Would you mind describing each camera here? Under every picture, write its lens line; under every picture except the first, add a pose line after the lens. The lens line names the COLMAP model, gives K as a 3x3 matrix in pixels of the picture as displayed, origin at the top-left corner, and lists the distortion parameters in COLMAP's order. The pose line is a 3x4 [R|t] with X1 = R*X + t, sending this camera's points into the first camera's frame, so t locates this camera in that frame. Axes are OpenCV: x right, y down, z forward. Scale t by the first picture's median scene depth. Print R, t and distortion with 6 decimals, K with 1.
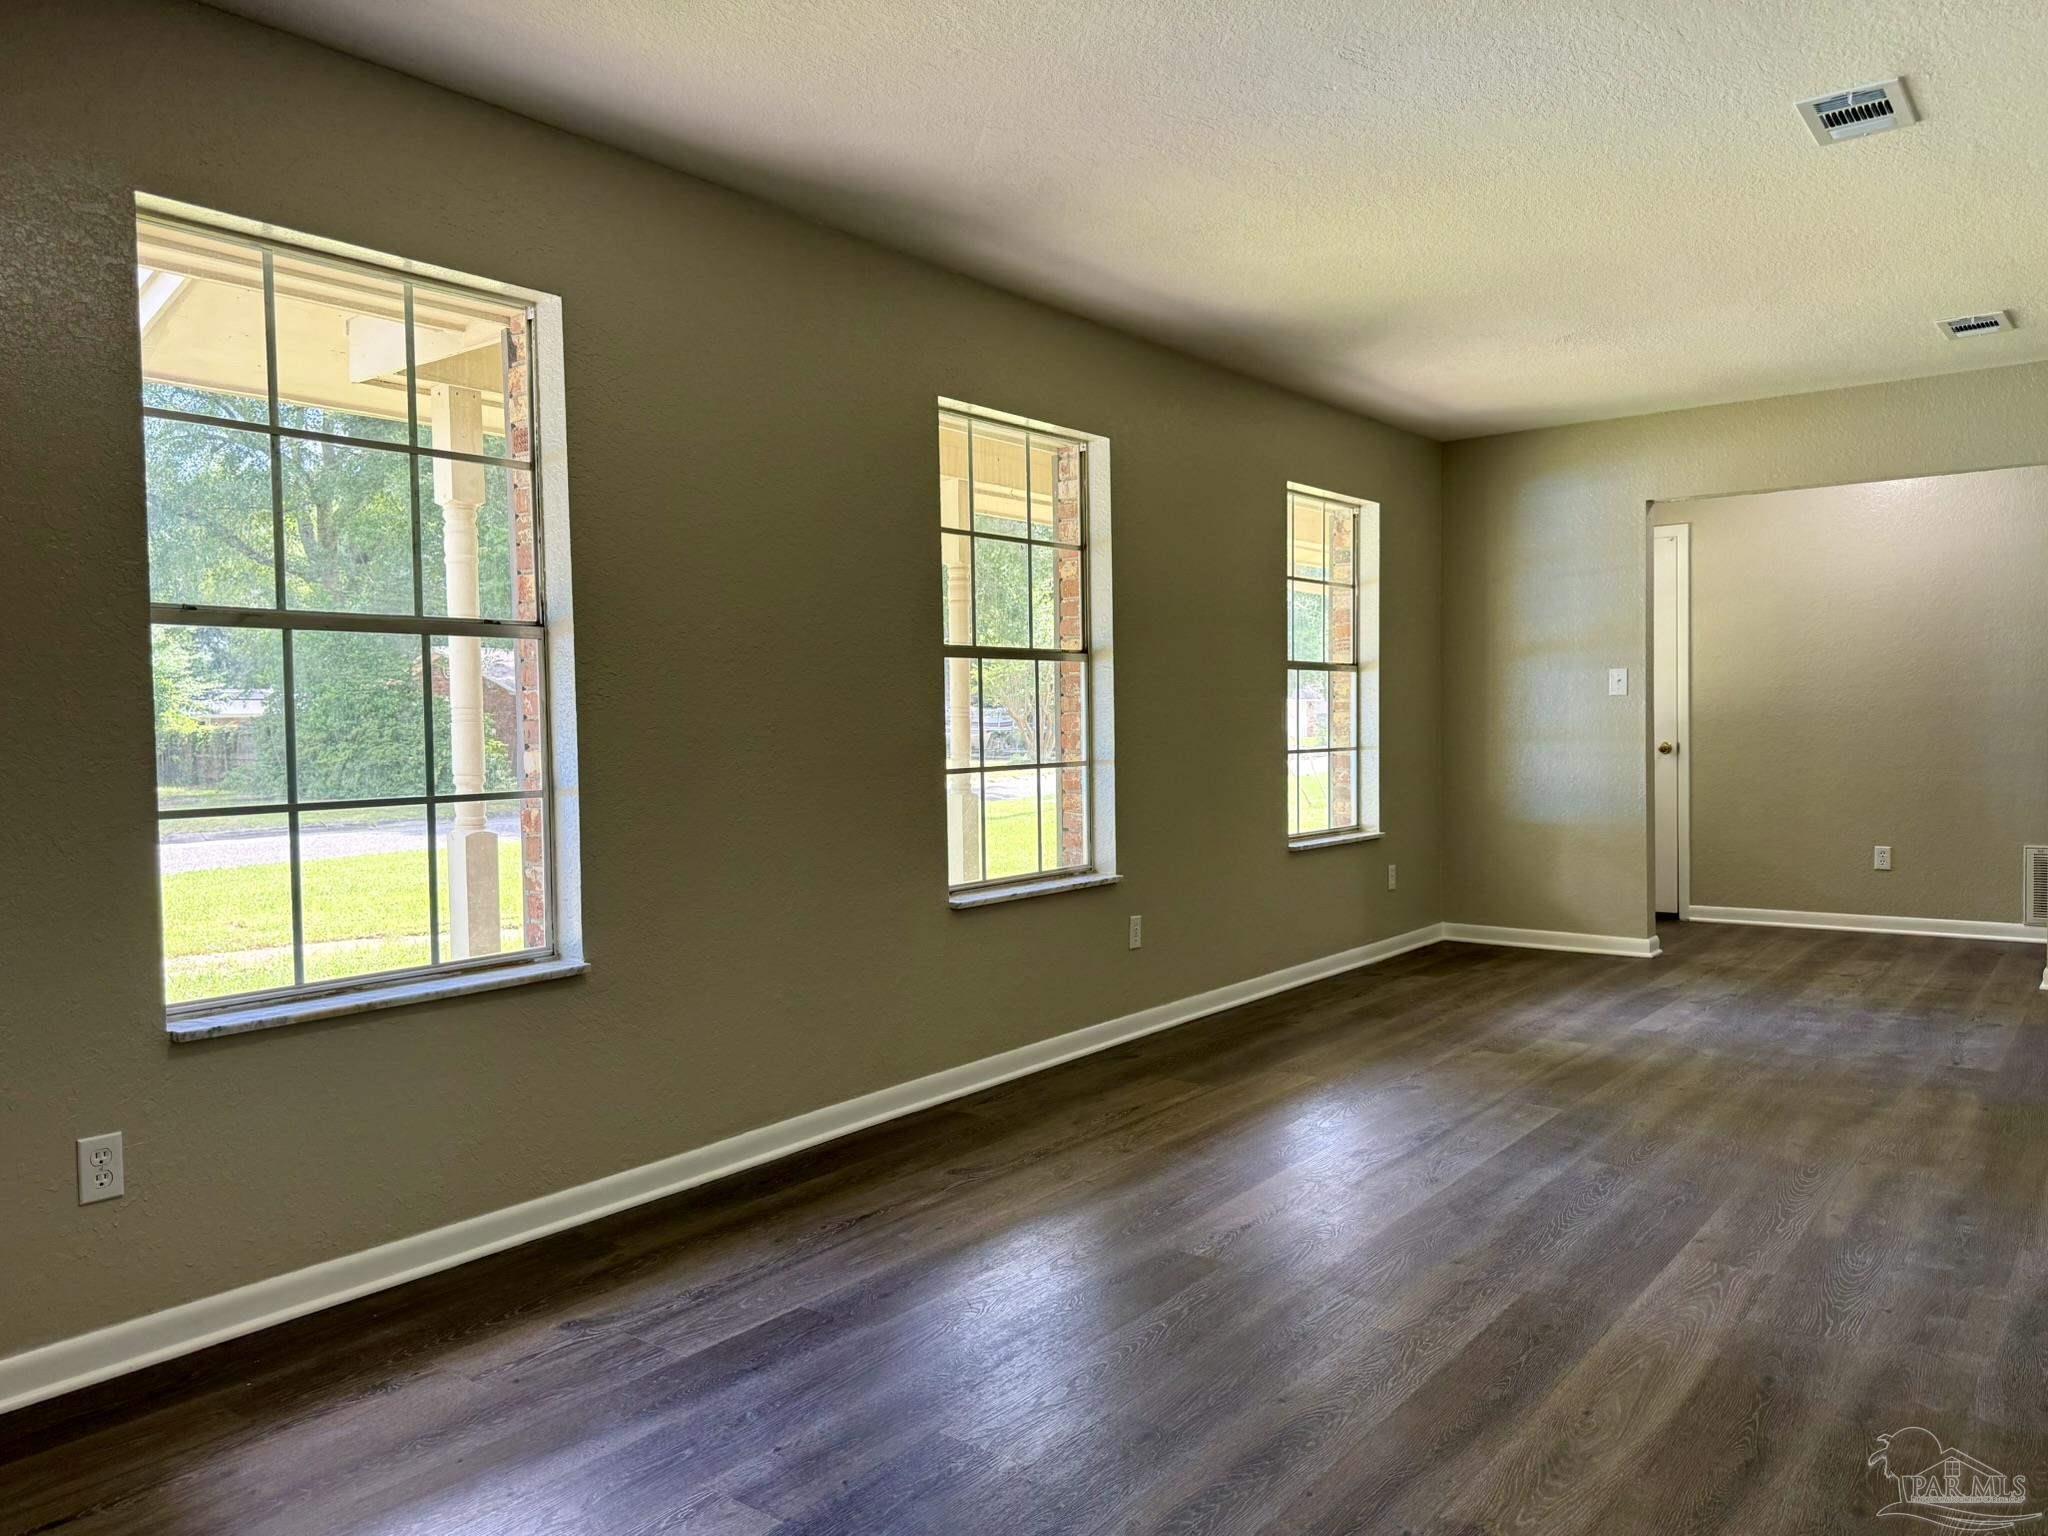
lens RADIAL K [[1458.2, 0, 1013.2], [0, 1458.2, 774.9], [0, 0, 1]] dist [0.055144, -0.083292]
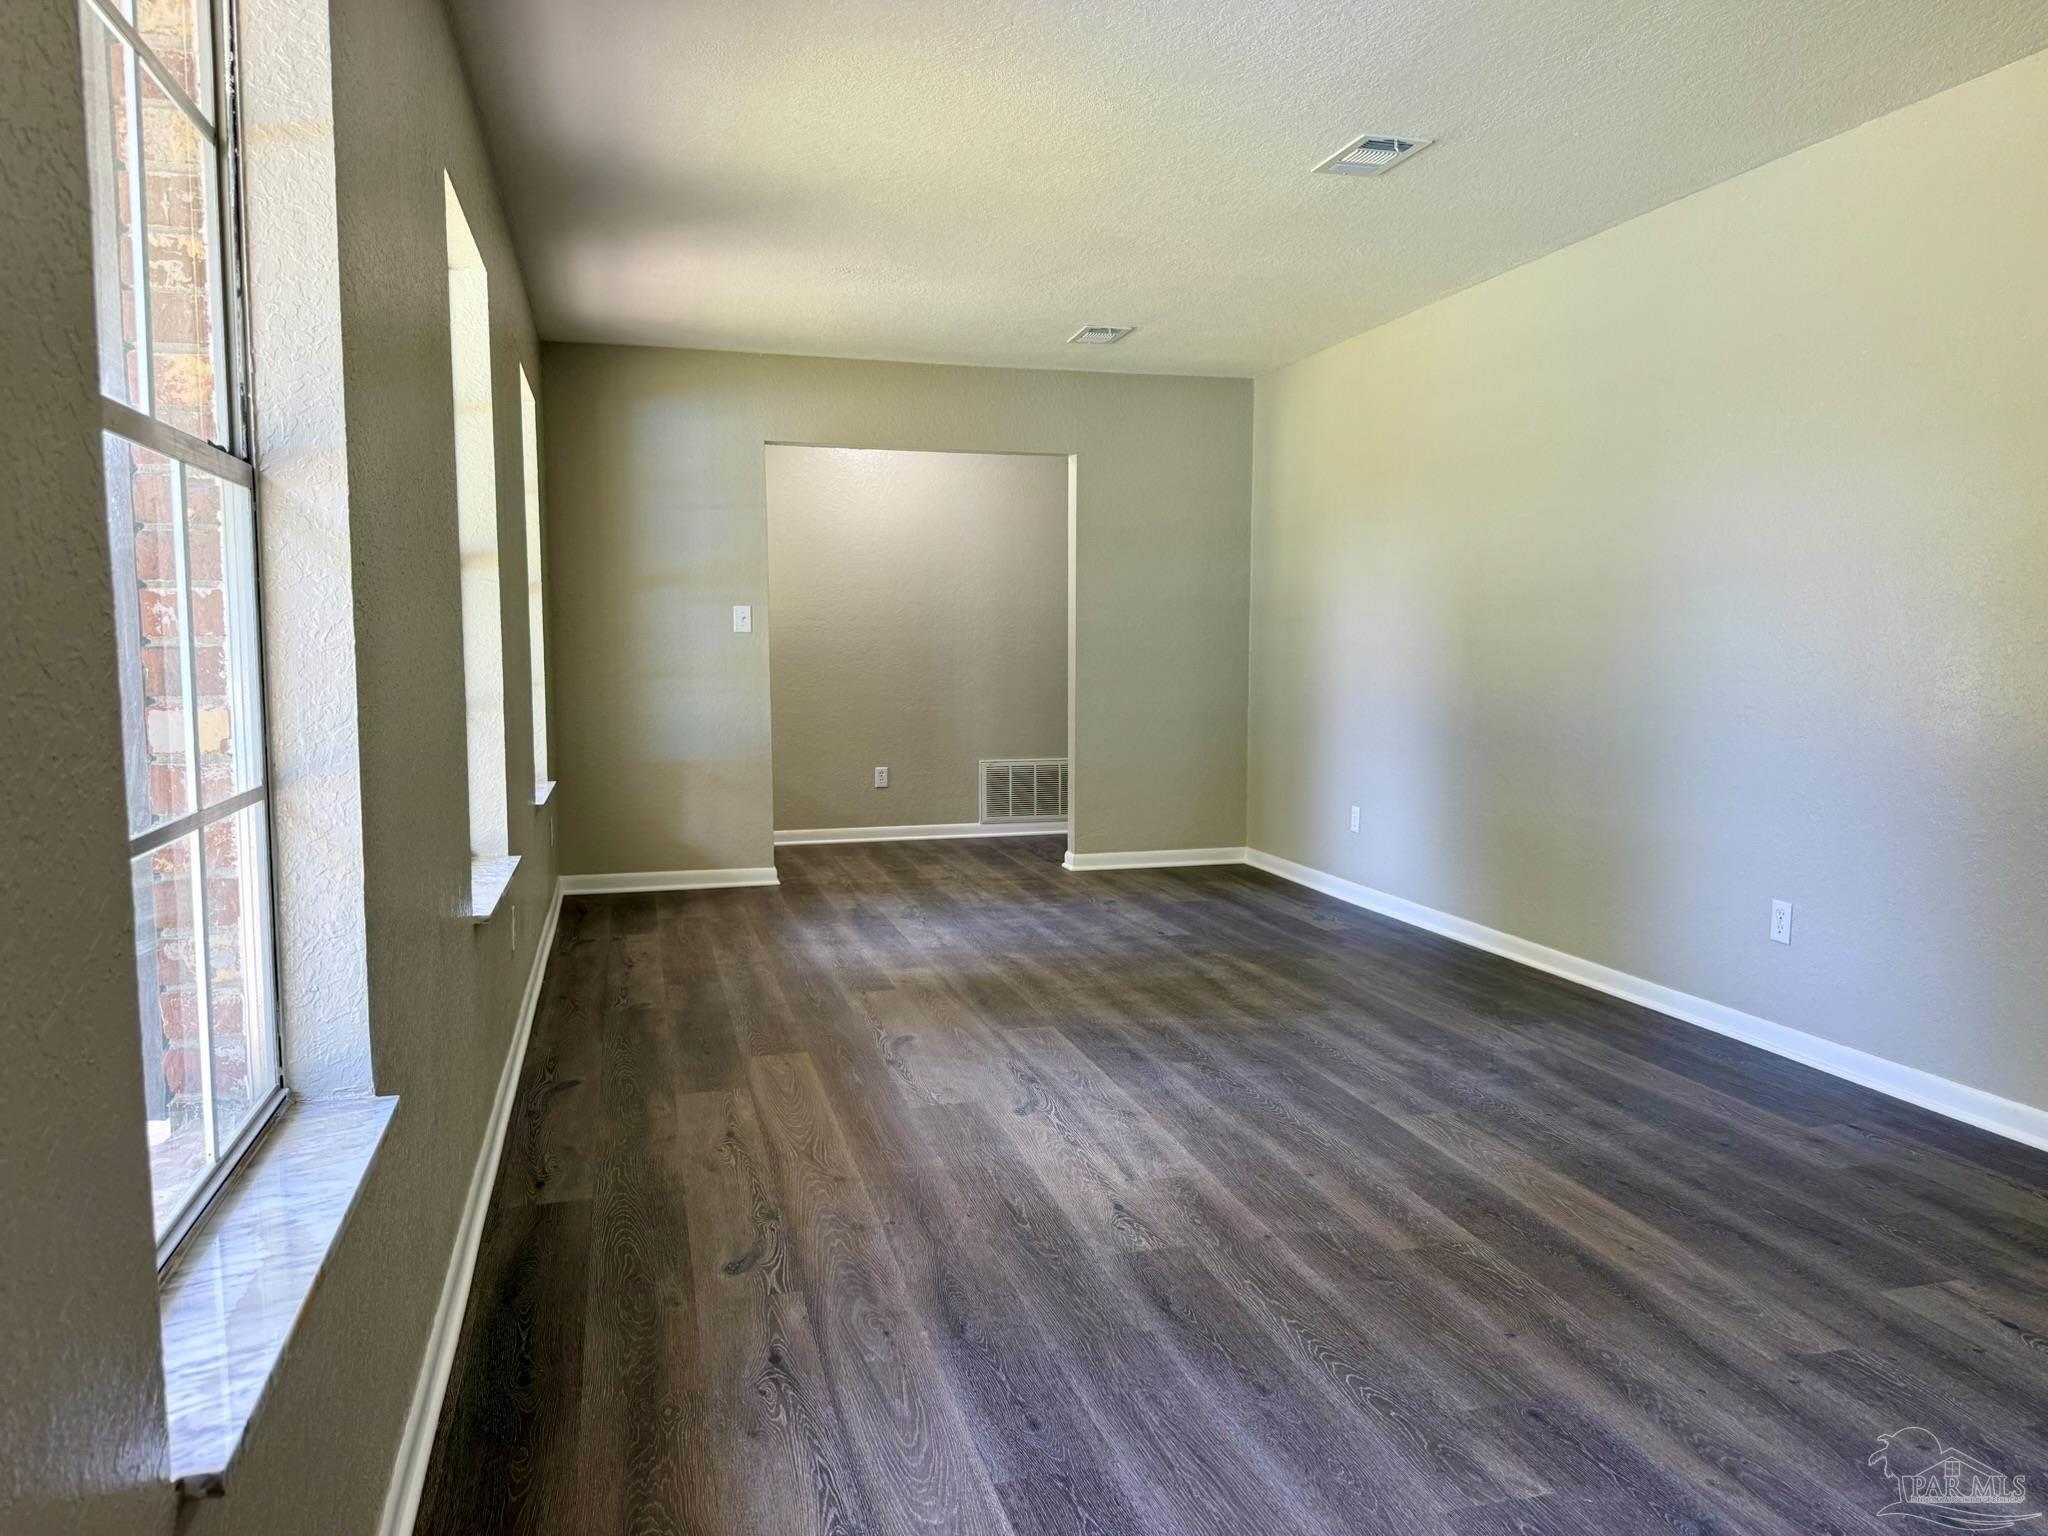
lens RADIAL K [[1458.2, 0, 1022.2], [0, 1458.2, 766.8], [0, 0, 1]] dist [0.055144, -0.083292]
pose [[0.588907, -0.050406, 0.806627, -0.587300], [0.015496, 0.998574, 0.051087, -0.016851], [-0.808052, -0.017586, 0.588848, 0.492259]]
